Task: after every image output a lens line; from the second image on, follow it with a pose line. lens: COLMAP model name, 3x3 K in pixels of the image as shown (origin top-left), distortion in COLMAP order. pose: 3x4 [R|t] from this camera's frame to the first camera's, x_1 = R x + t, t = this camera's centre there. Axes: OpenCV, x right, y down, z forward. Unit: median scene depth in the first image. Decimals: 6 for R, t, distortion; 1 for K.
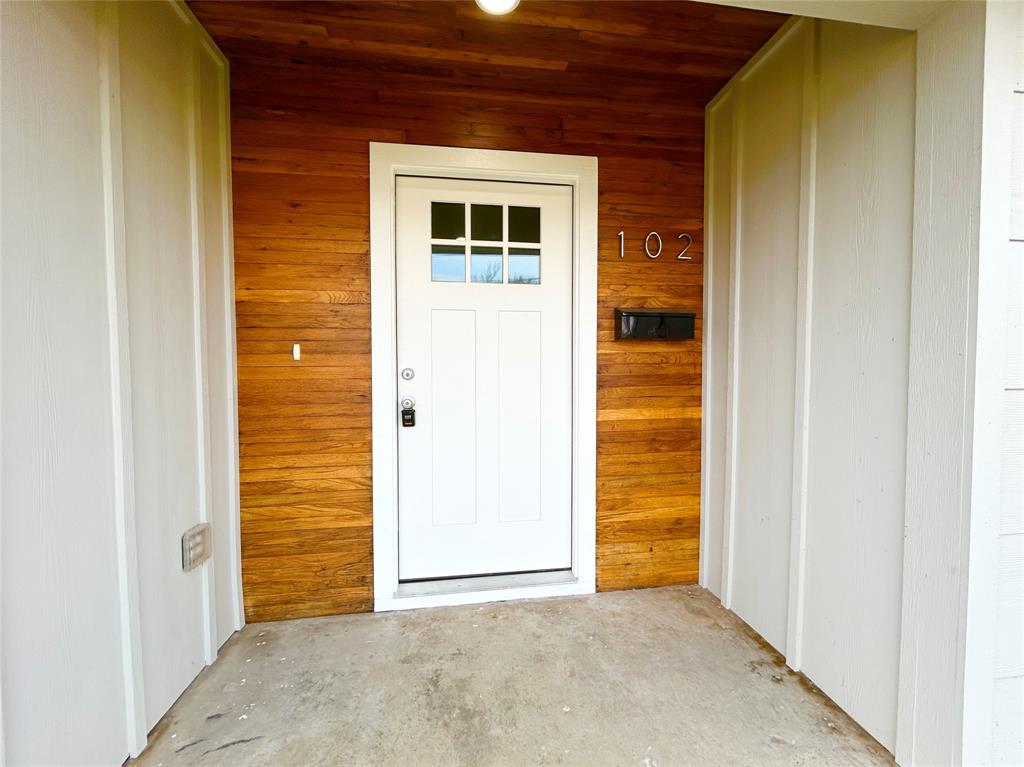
lens RADIAL K [[419.9, 0, 513.2], [0, 419.9, 382.6], [0, 0, 1]] dist [0.004091, -0.000438]
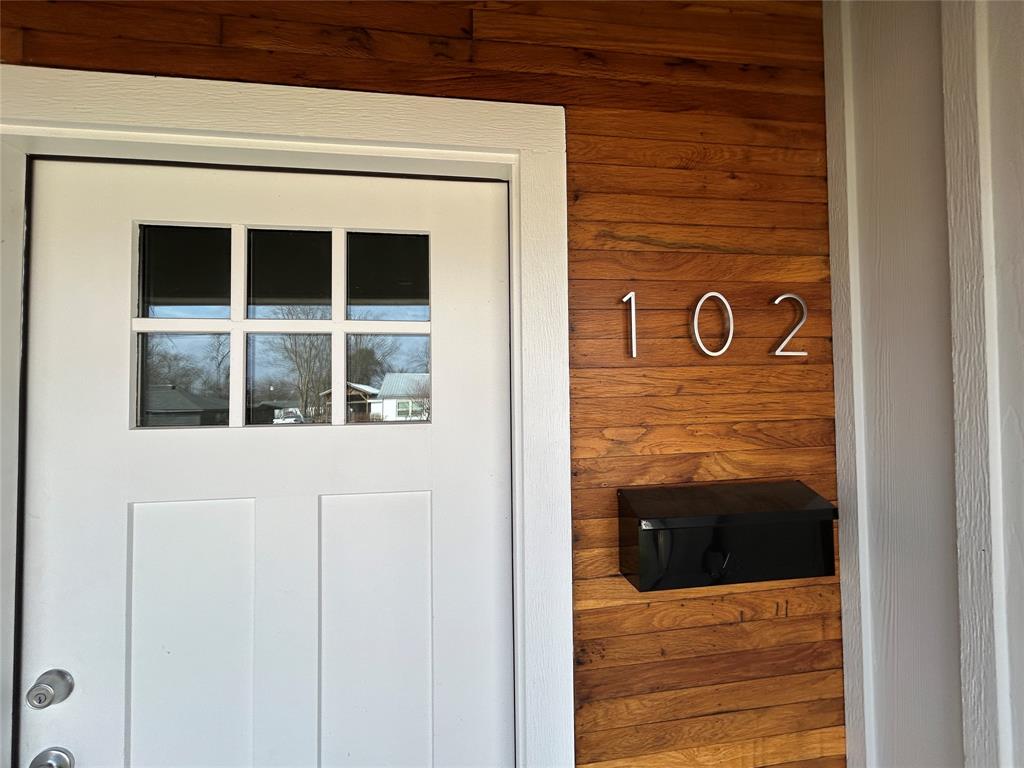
lens RADIAL K [[419.9, 0, 512.0], [0, 419.9, 382.6], [0, 0, 1]] dist [0.004091, -0.000438]
pose [[0.999916, -0.011667, -0.005703, 0.147811], [0.011356, 0.998595, -0.051762, -0.253849], [0.006299, 0.051693, 0.998643, 0.608214]]
